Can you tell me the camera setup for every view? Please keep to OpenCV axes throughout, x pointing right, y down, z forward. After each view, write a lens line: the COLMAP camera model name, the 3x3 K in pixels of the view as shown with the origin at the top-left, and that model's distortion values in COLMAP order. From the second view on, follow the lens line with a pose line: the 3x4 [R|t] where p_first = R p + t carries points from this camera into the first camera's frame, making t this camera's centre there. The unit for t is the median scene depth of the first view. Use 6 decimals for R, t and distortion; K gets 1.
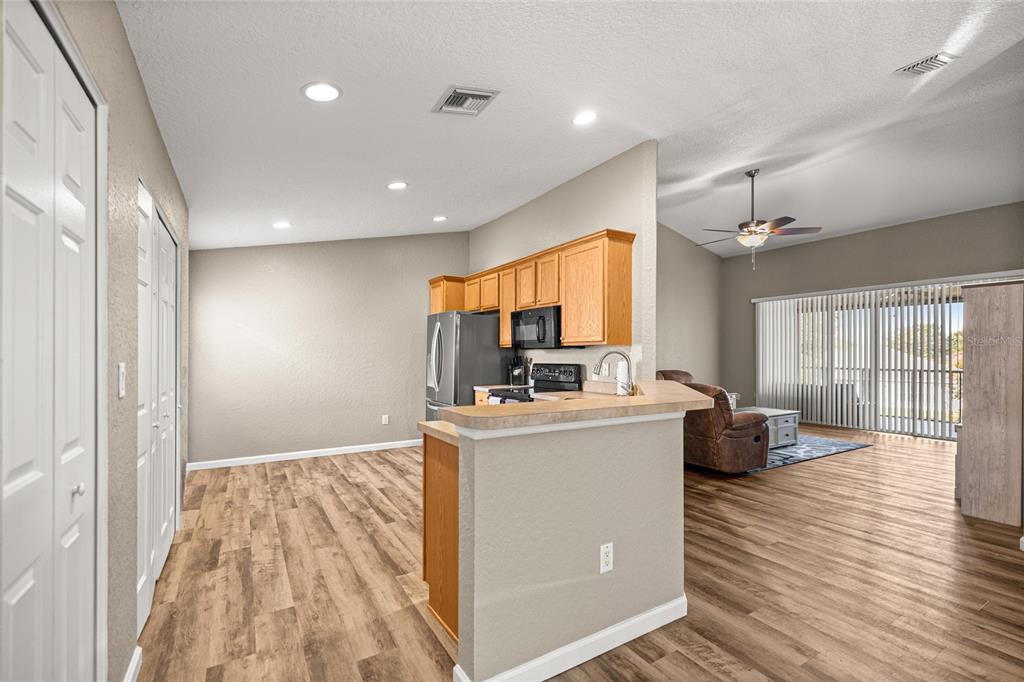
lens RADIAL K [[437.8, 0, 510.1], [0, 437.8, 348.5], [0, 0, 1]] dist [0.019328, 0.000081]
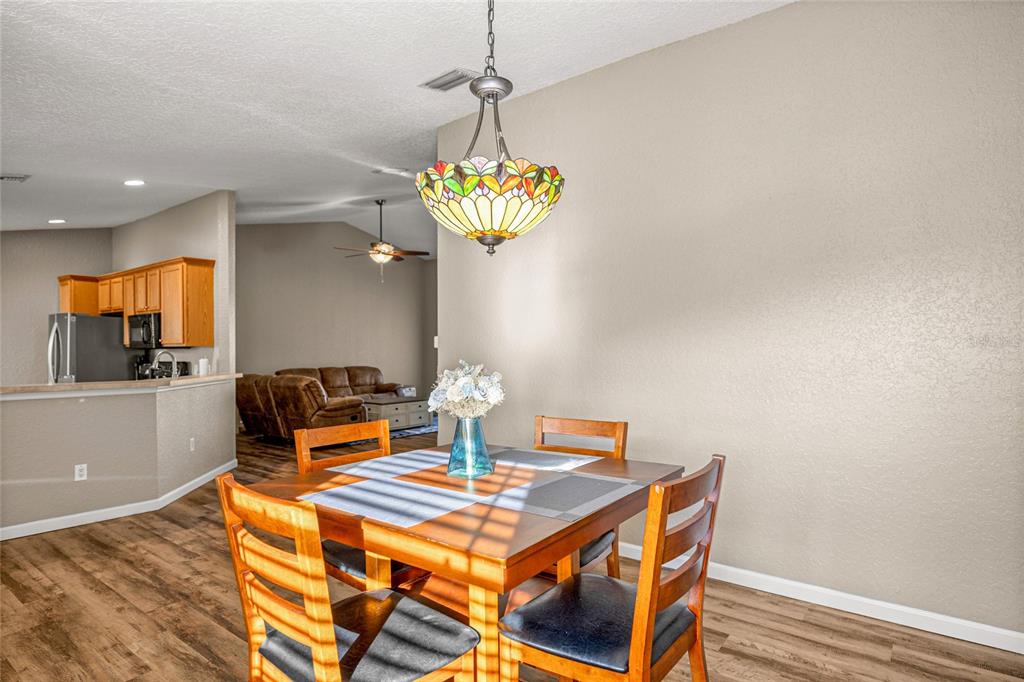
lens RADIAL K [[554.6, 0, 513.3], [0, 554.6, 340.9], [0, 0, 1]] dist [0.003957, 0.000553]
pose [[0.932080, -0.002199, 0.362246, 0.439053], [0.003700, 0.999987, -0.003451, -0.012268], [-0.362234, 0.004557, 0.932076, -0.718719]]
